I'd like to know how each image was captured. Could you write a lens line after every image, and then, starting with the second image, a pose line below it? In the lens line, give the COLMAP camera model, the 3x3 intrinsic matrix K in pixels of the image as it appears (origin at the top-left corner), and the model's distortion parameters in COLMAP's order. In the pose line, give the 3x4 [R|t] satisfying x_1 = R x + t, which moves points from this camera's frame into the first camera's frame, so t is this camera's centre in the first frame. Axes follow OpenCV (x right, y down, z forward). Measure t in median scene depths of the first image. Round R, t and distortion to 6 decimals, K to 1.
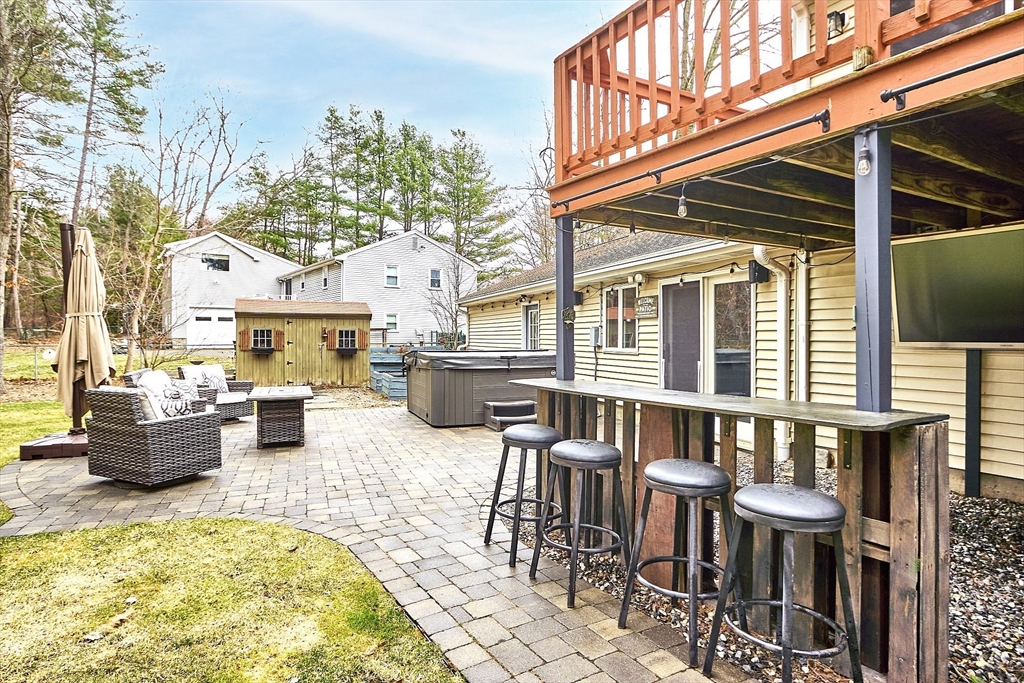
lens RADIAL K [[590.9, 0, 512.0], [0, 590.9, 341.5], [0, 0, 1]] dist [-0.000808, -0.000169]
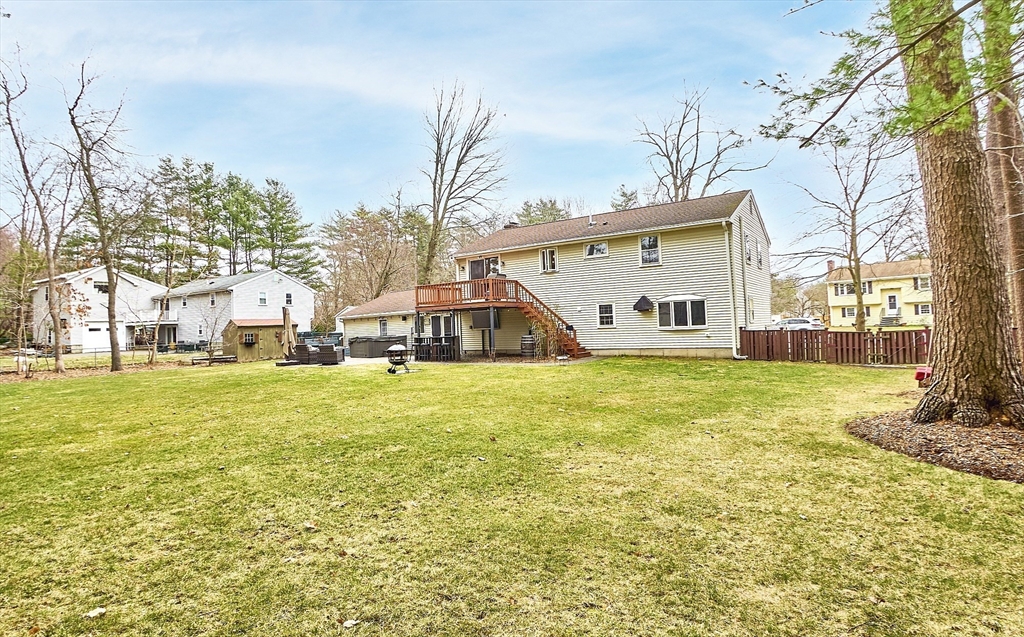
lens RADIAL K [[555.2, 0, 512.0], [0, 555.2, 318.5], [0, 0, 1]] dist [-0.000922, -0.000050]
pose [[0.920565, -0.027564, 0.389616, -0.160920], [0.040641, 0.998852, -0.025358, 0.007815], [-0.388470, 0.039178, 0.920628, -0.607486]]
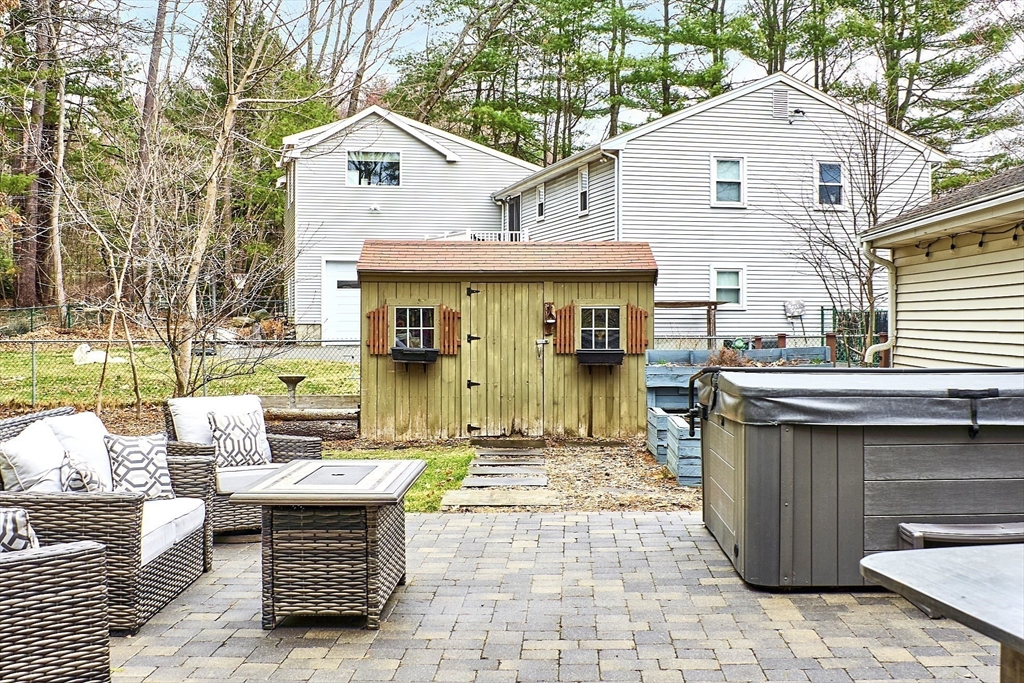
lens RADIAL K [[1295.7, 0, 510.7], [0, 1295.7, 319.4], [0, 0, 1]] dist [-0.075151, 0.010777]
pose [[0.926323, -0.001594, -0.376726, 0.006470], [-0.000958, 0.999978, -0.006586, -0.002681], [0.376728, 0.006462, 0.926301, 0.058718]]
